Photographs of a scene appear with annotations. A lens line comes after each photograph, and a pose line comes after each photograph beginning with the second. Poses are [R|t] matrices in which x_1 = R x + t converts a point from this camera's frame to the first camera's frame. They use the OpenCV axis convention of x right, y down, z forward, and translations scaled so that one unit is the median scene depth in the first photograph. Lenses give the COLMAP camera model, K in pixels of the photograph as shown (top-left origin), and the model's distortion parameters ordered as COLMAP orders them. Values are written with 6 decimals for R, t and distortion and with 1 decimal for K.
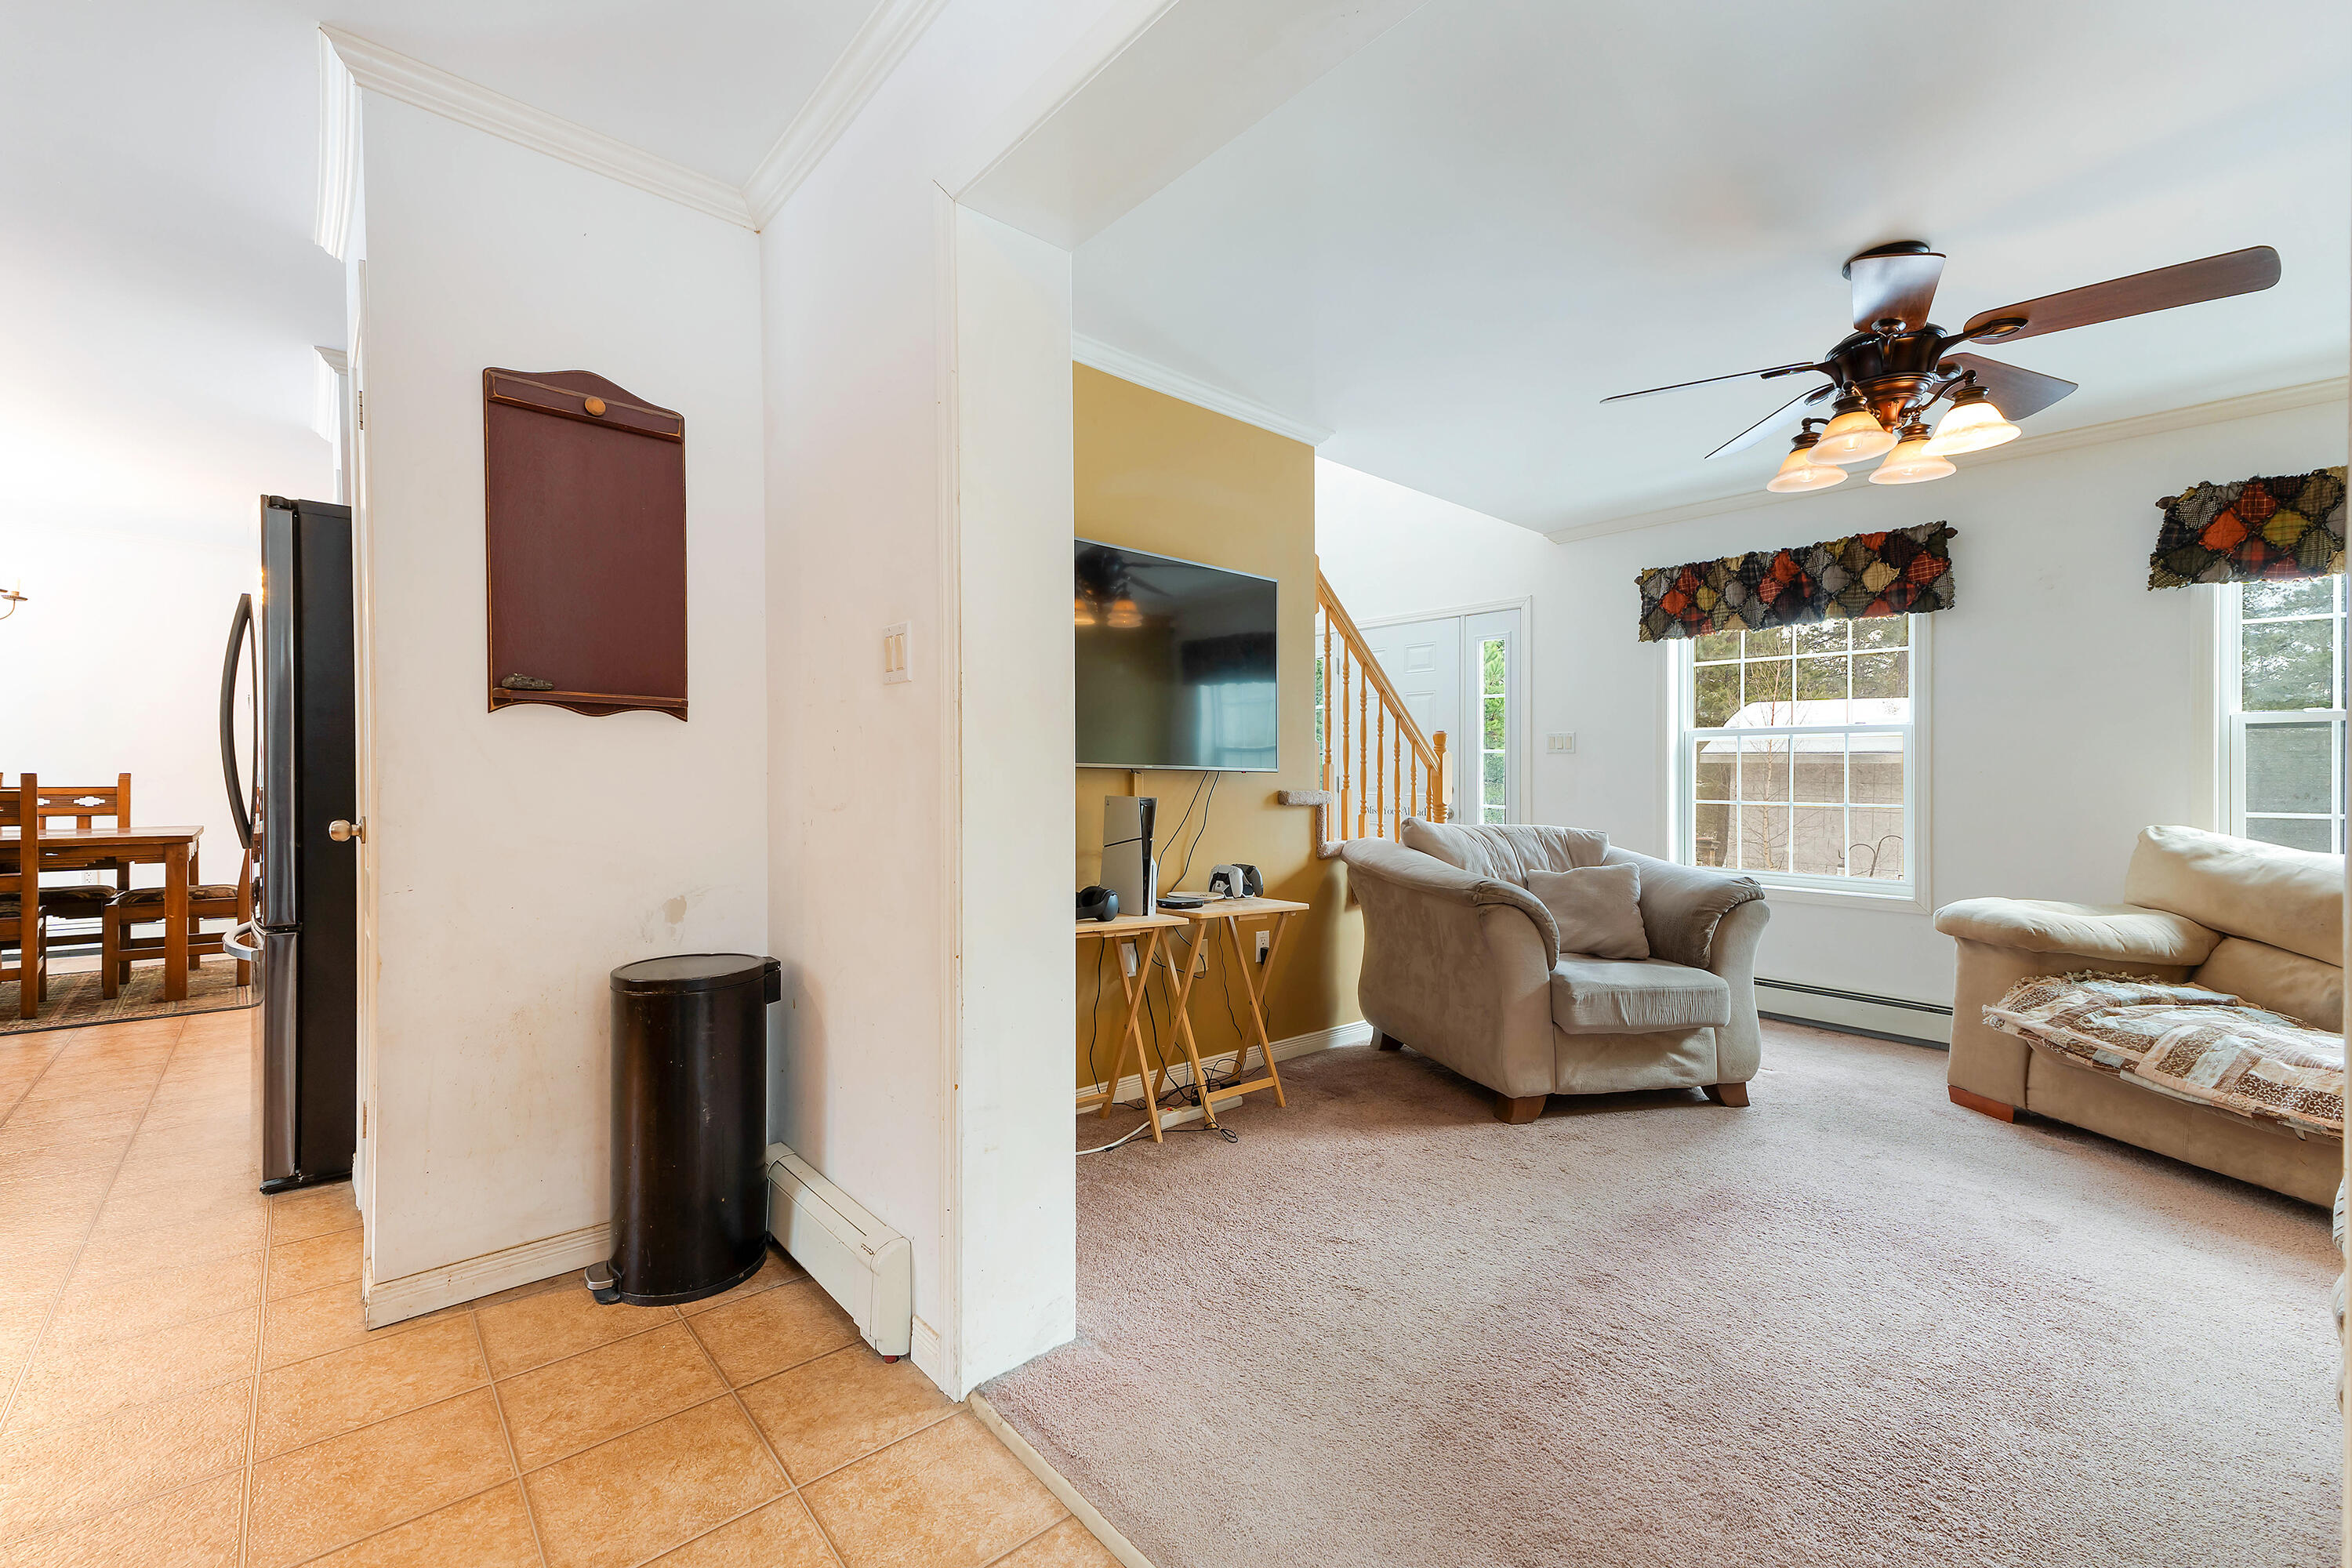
lens RADIAL K [[985.2, 0, 1190.7], [0, 985.2, 755.0], [0, 0, 1]] dist [0.021953, -0.002456]
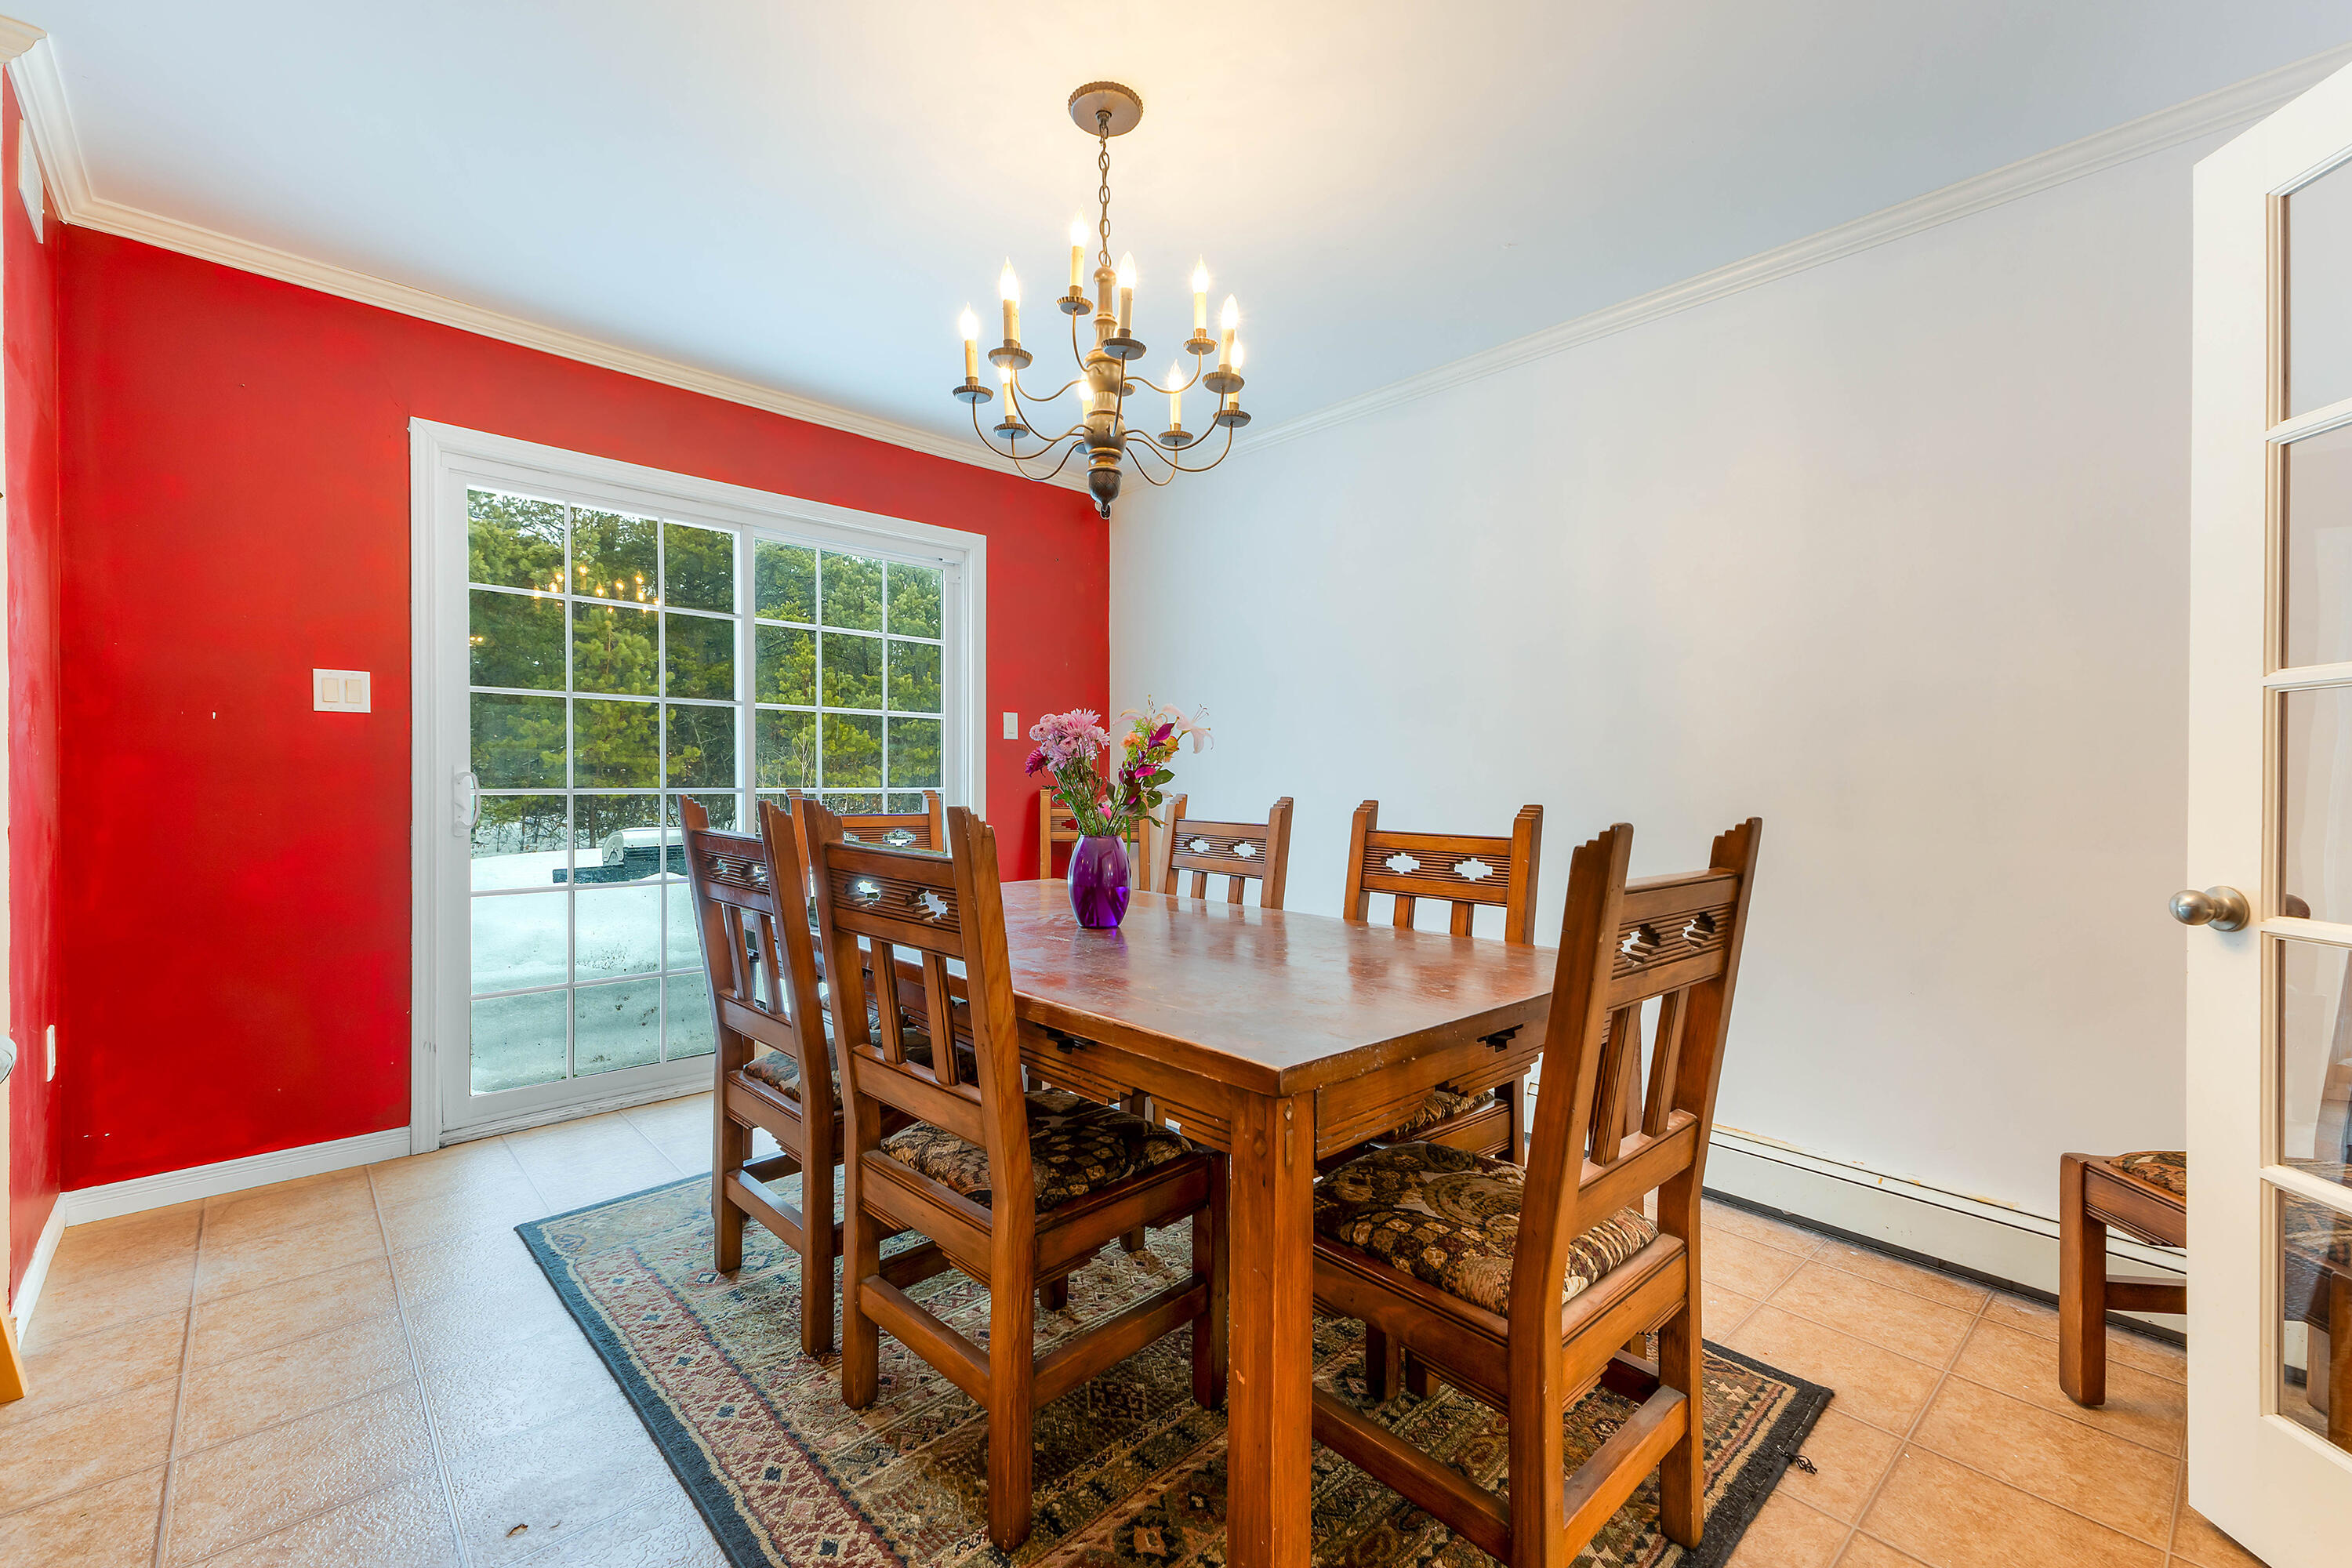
lens RADIAL K [[985.2, 0, 1169.2], [0, 985.2, 766.3], [0, 0, 1]] dist [0.021953, -0.002456]
pose [[0.008487, -0.008099, -0.999931, -0.709890], [-0.017721, 0.999809, -0.008249, 0.009062], [0.999807, 0.017789, 0.008342, 0.903249]]
